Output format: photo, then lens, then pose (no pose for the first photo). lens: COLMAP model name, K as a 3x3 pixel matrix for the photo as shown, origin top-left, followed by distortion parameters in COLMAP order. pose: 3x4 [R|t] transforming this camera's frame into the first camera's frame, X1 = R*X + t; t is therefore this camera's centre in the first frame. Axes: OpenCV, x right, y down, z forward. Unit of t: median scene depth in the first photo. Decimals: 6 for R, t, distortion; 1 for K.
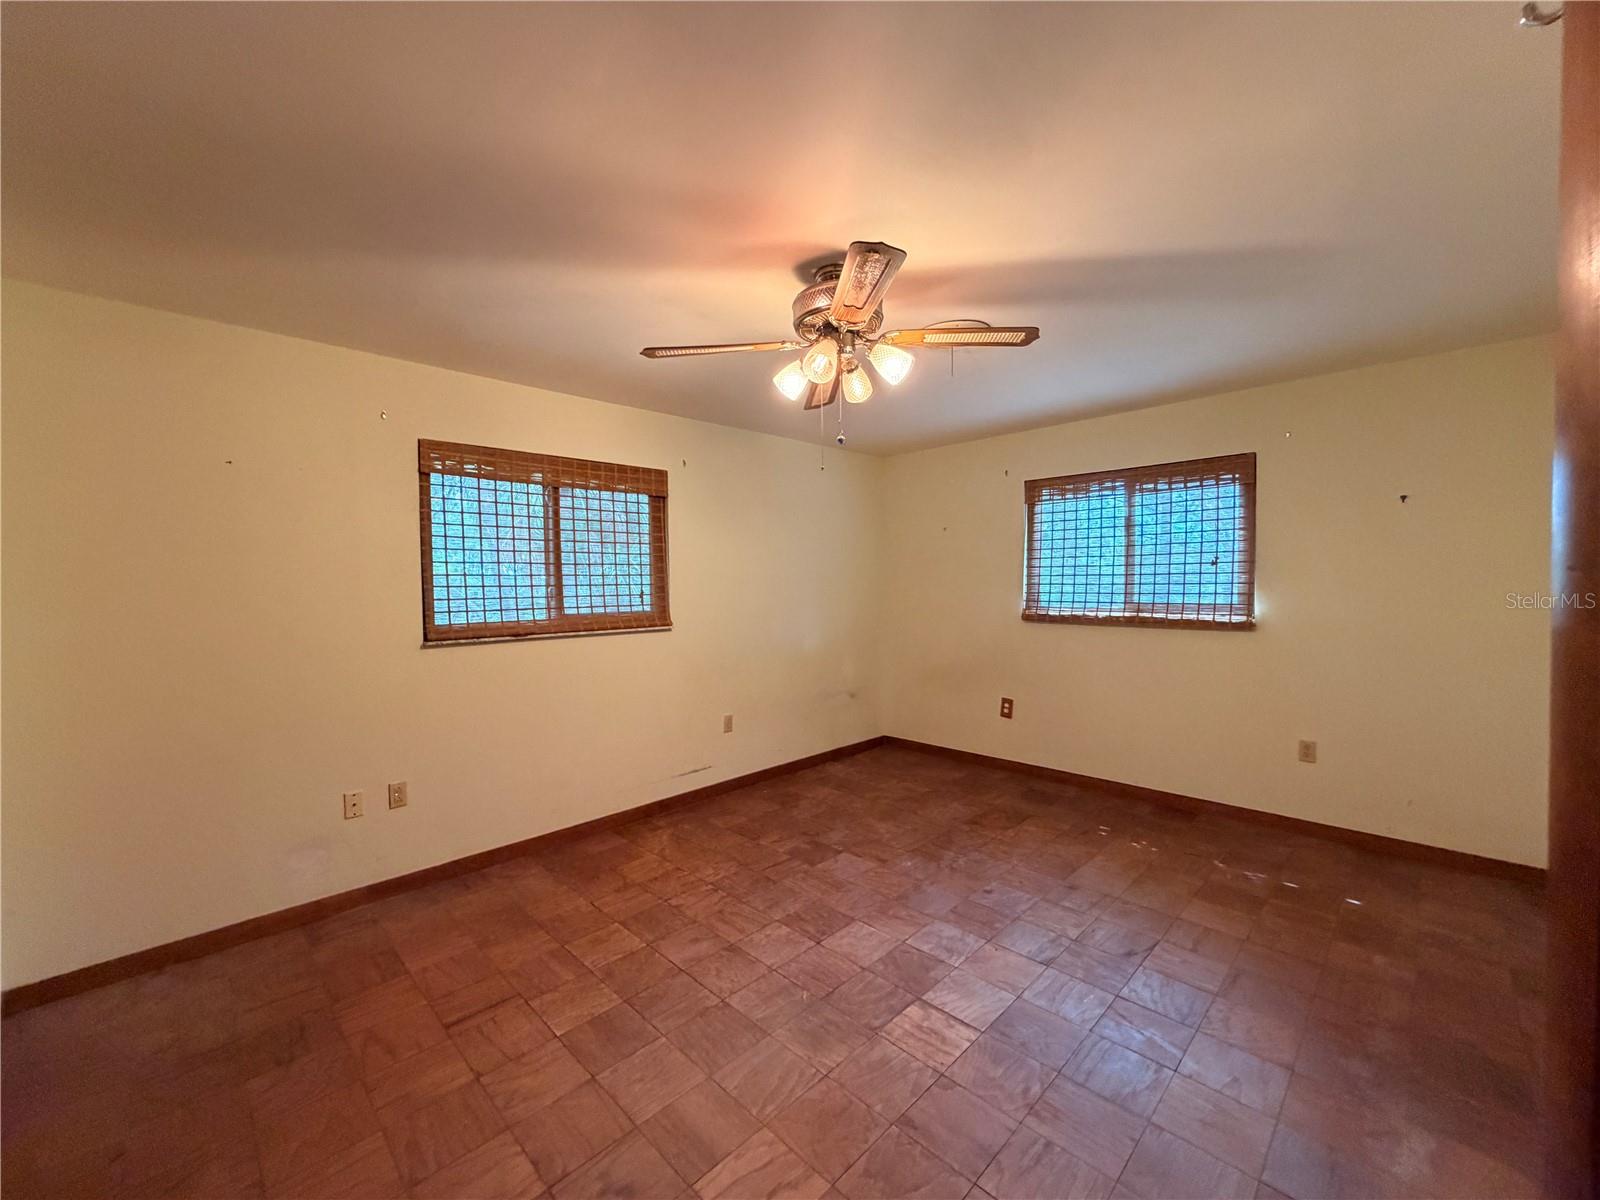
lens RADIAL K [[639.1, 0, 793.7], [0, 639.1, 599.1], [0, 0, 1]] dist [-0.000897, 0.000461]
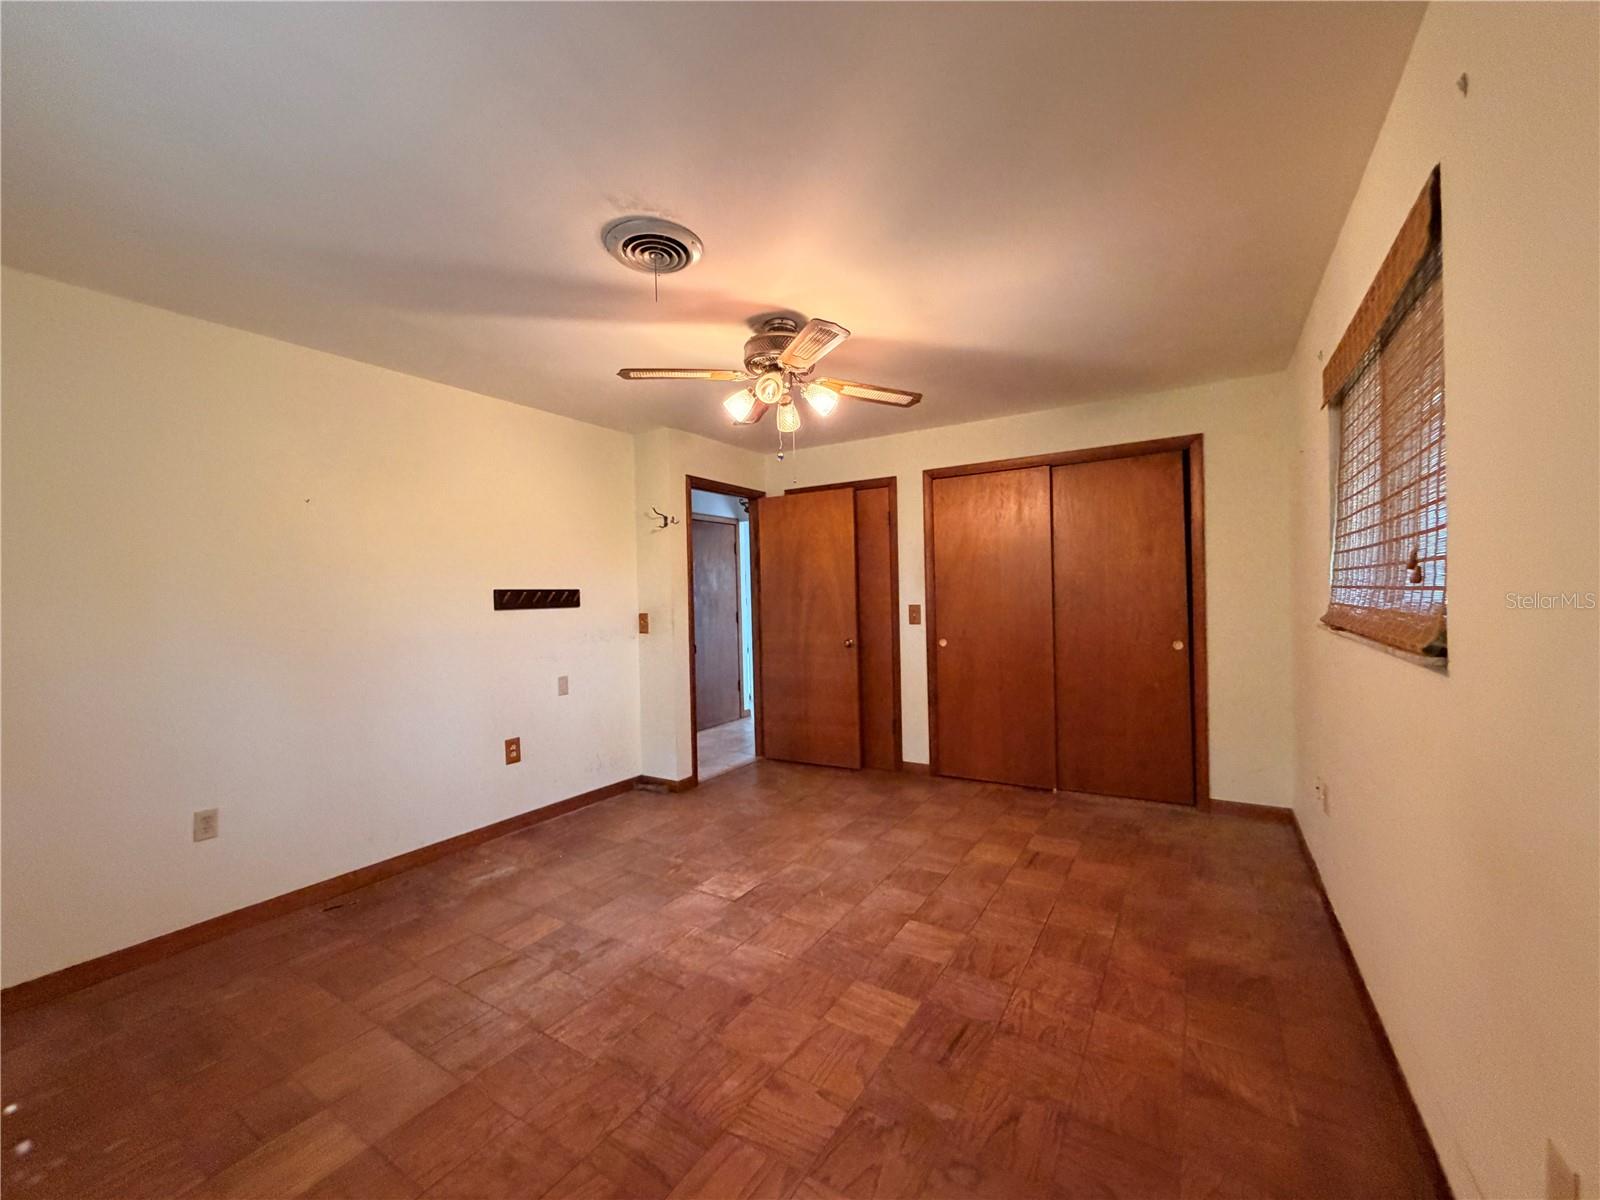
lens RADIAL K [[639.1, 0, 794.6], [0, 639.1, 599.7], [0, 0, 1]] dist [-0.000897, 0.000461]
pose [[-0.973928, 0.039049, -0.223473, 0.221121], [0.032191, 0.998895, 0.034249, -0.009411], [0.224563, 0.026163, -0.974108, 1.467804]]
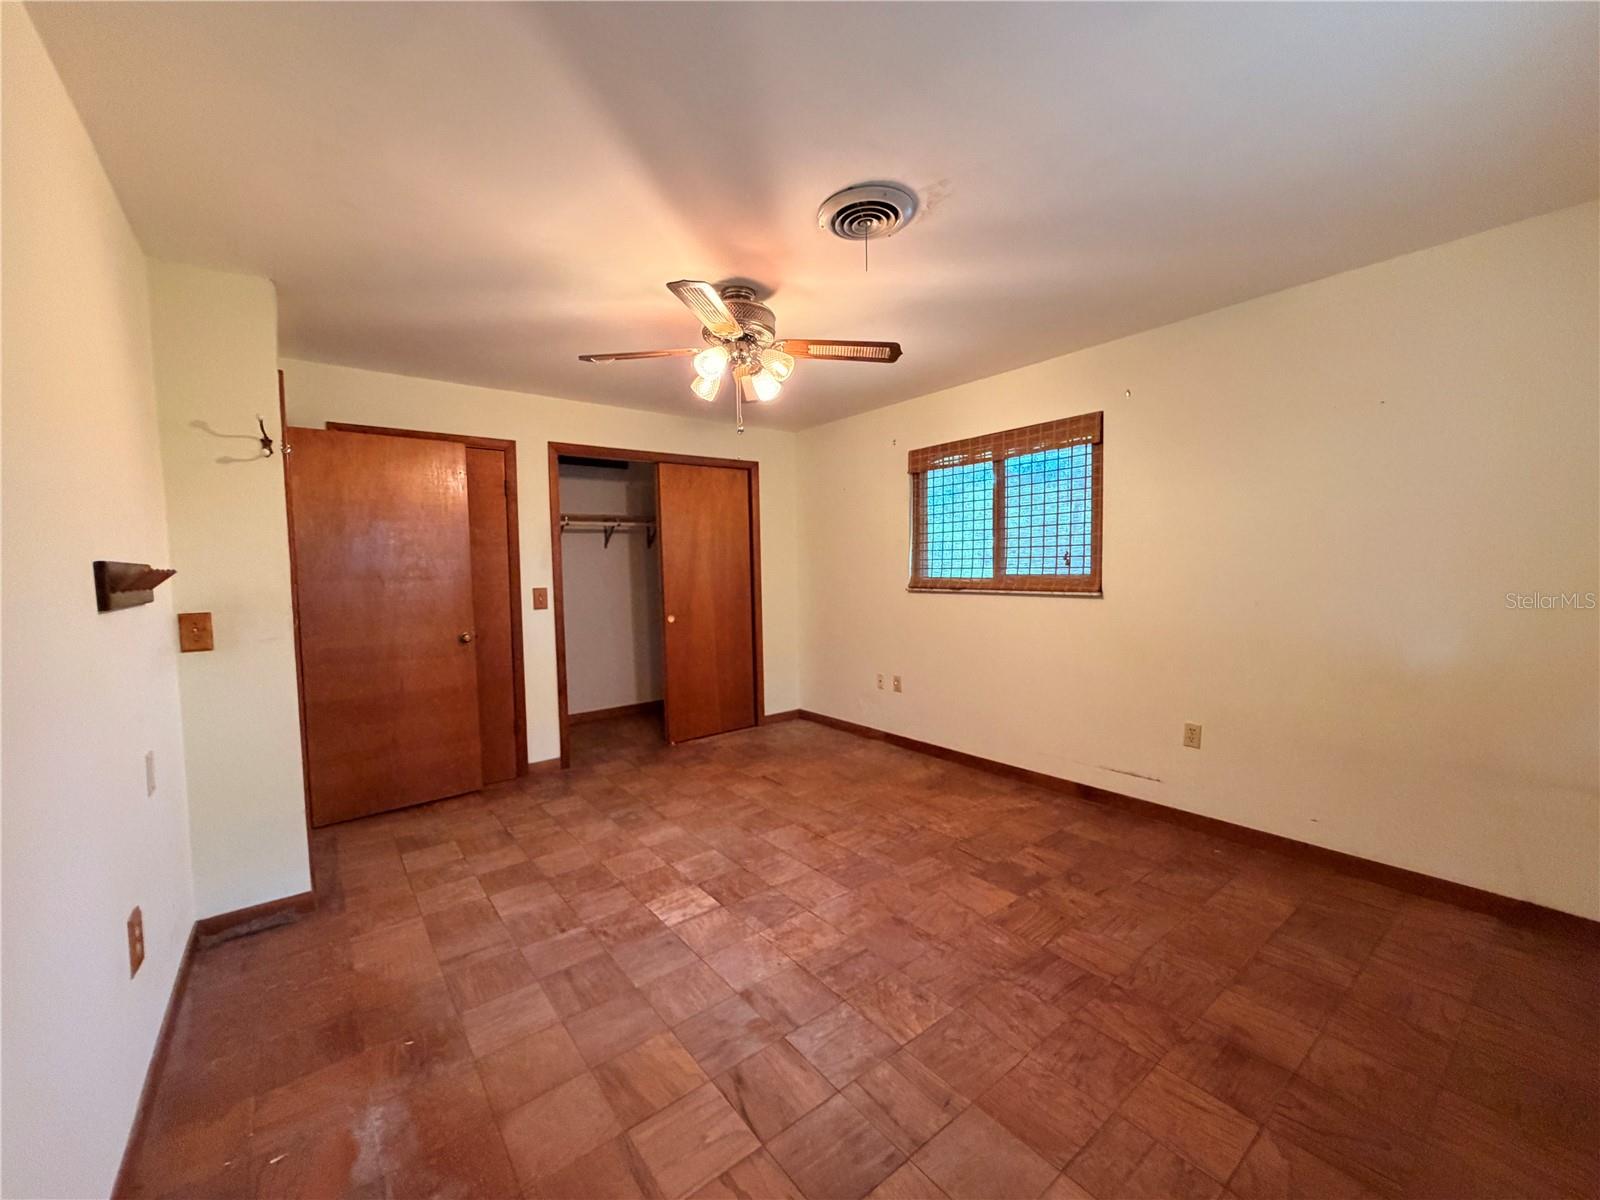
lens RADIAL K [[639.1, 0, 792.6], [0, 639.1, 599.3], [0, 0, 1]] dist [-0.000897, 0.000461]
pose [[-0.121892, 0.070910, -0.990007, 0.846543], [-0.002554, 0.997419, 0.071755, -0.011885], [0.992540, 0.011275, -0.121396, 0.823261]]
